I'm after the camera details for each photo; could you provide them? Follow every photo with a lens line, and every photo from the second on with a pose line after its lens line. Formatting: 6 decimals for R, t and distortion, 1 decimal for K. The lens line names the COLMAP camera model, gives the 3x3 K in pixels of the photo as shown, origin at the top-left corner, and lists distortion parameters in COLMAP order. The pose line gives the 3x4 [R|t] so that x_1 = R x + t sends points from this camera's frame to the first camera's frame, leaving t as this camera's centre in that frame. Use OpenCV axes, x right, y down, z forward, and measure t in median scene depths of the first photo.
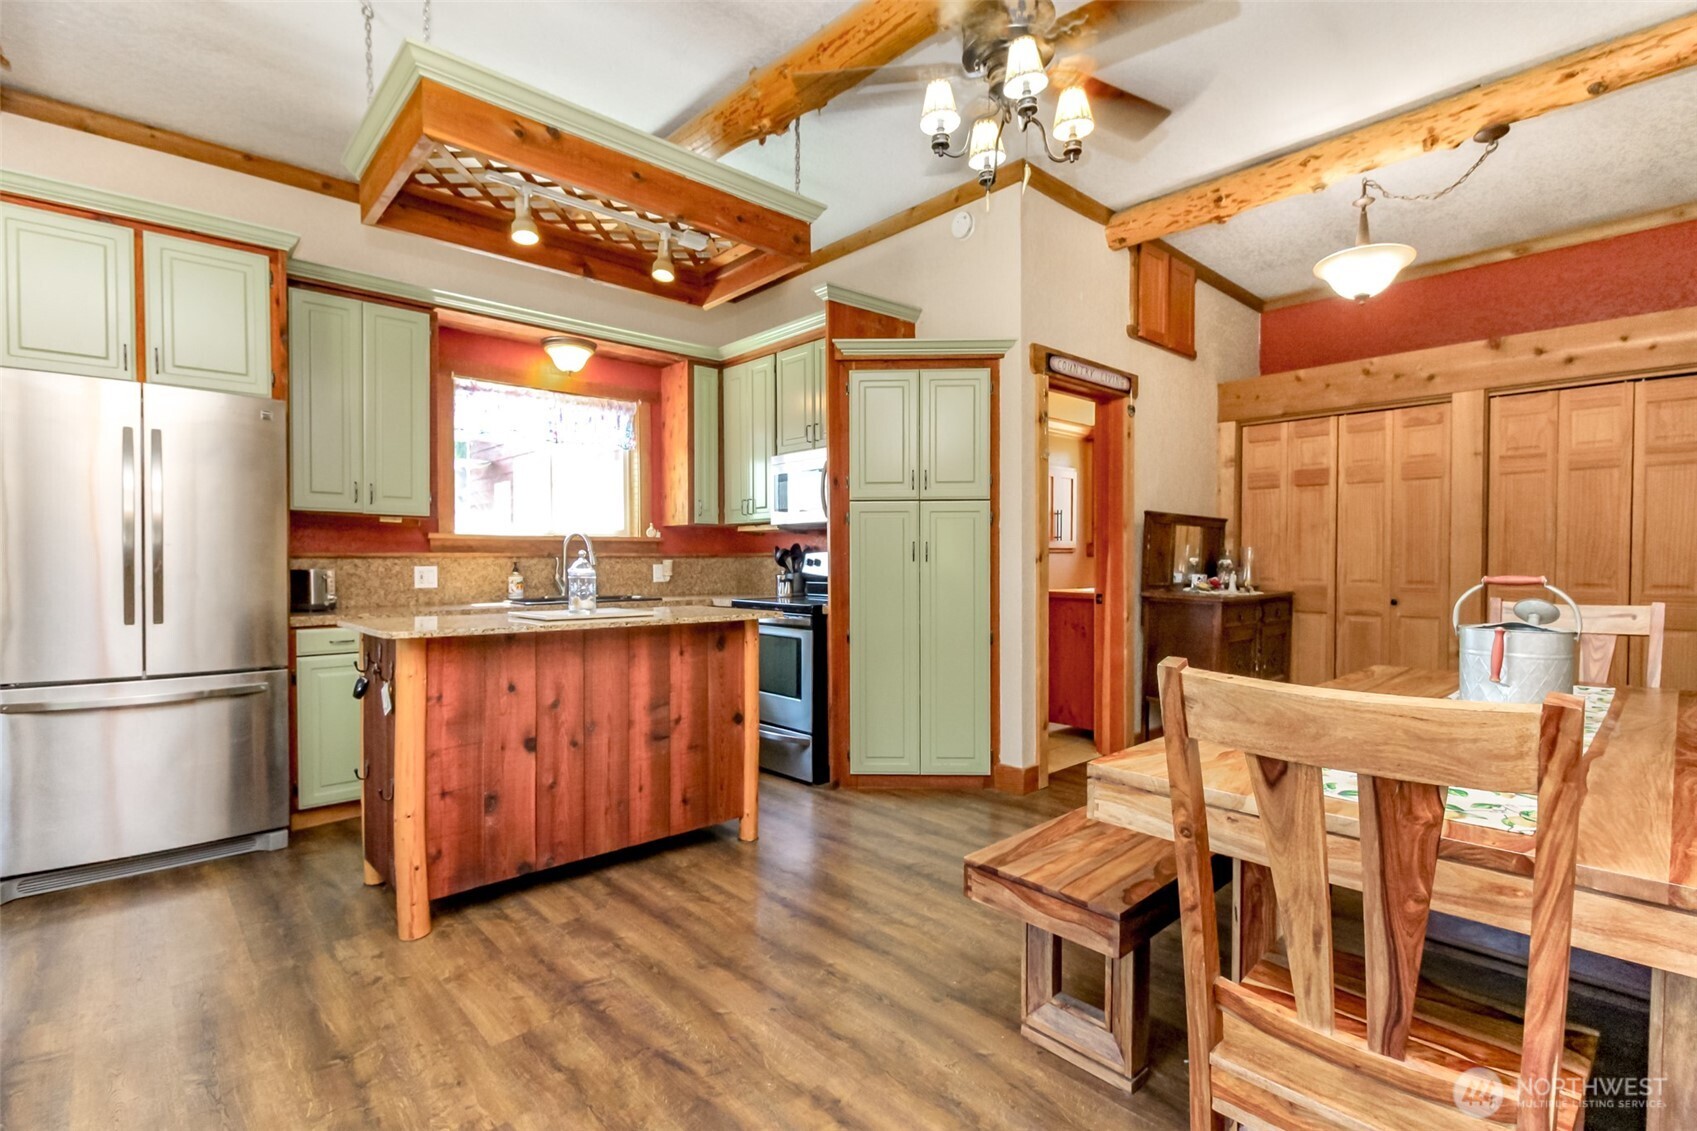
lens RADIAL K [[785.4, 0, 850.8], [0, 785.4, 570.0], [0, 0, 1]] dist [0.011922, -0.005582]
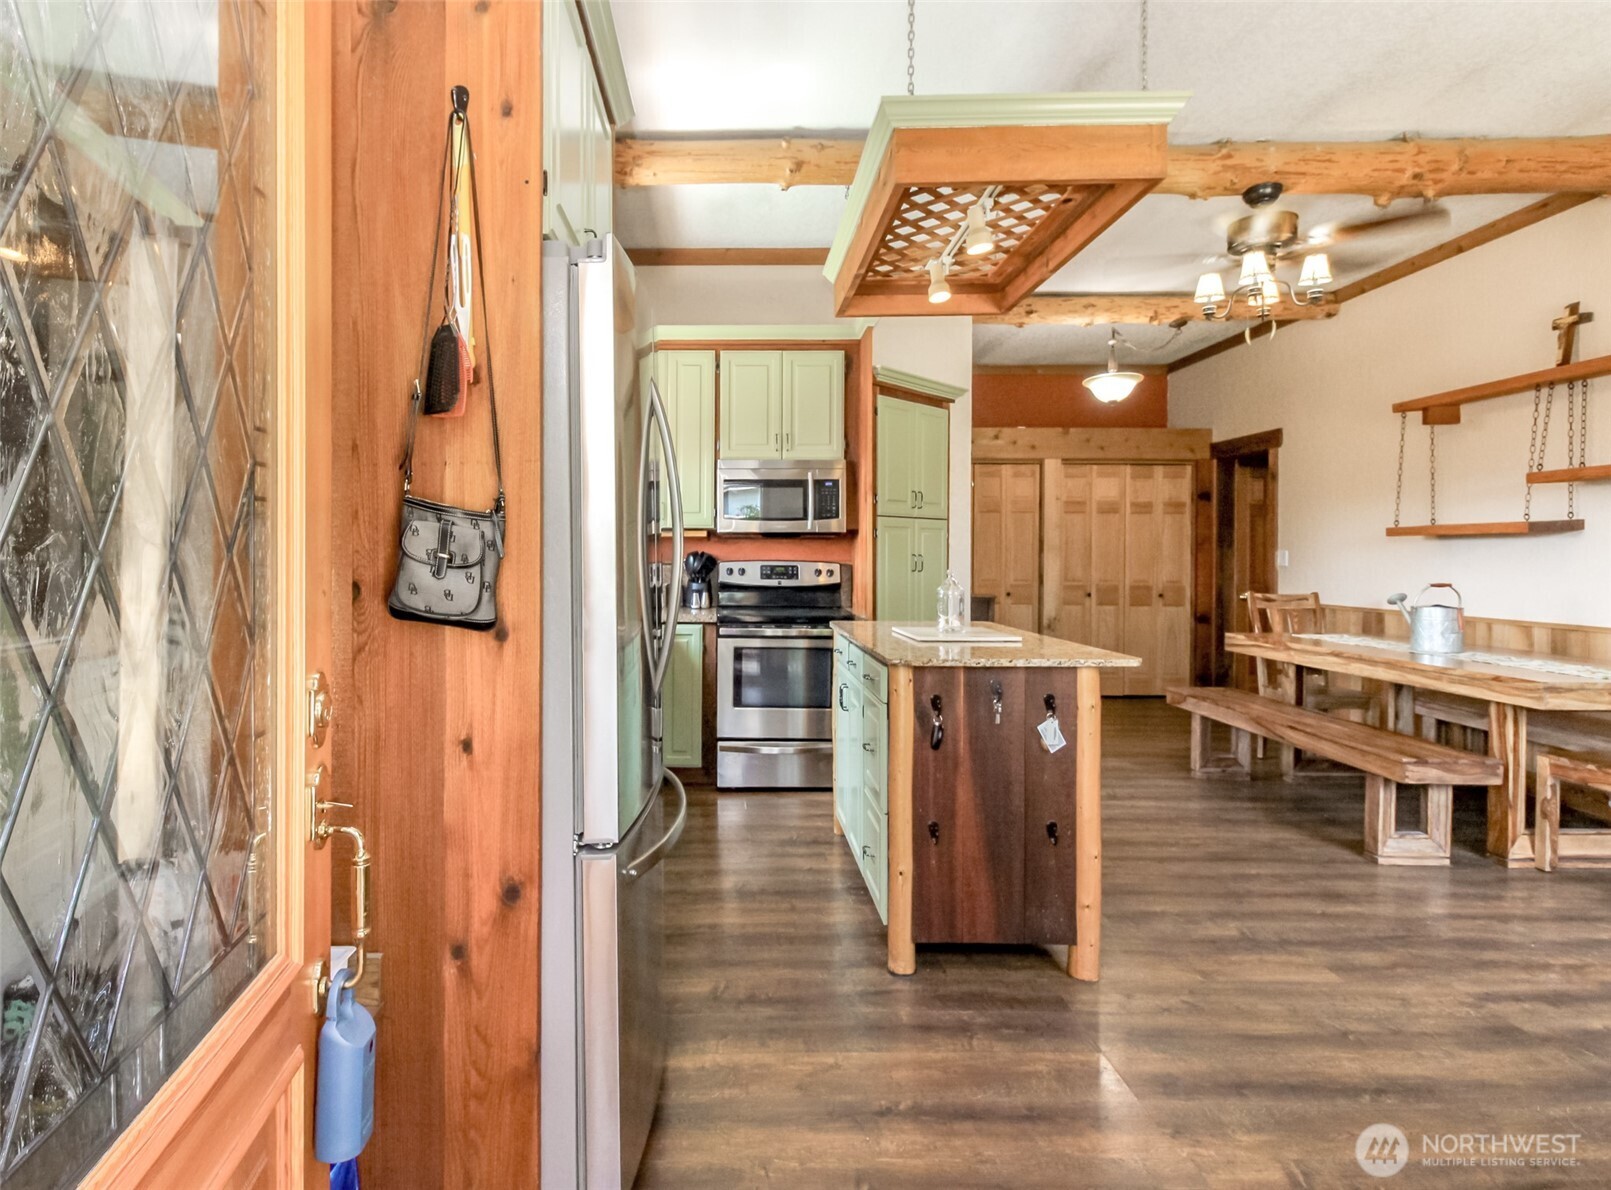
lens RADIAL K [[787.5, 0, 810.3], [0, 787.5, 561.5], [0, 0, 1]] dist [-0.000522, -0.000109]
pose [[0.694565, 0.000231, 0.719430, -1.379117], [0.002926, 0.999991, -0.003147, -0.037974], [-0.719424, 0.004291, 0.694558, 0.533366]]
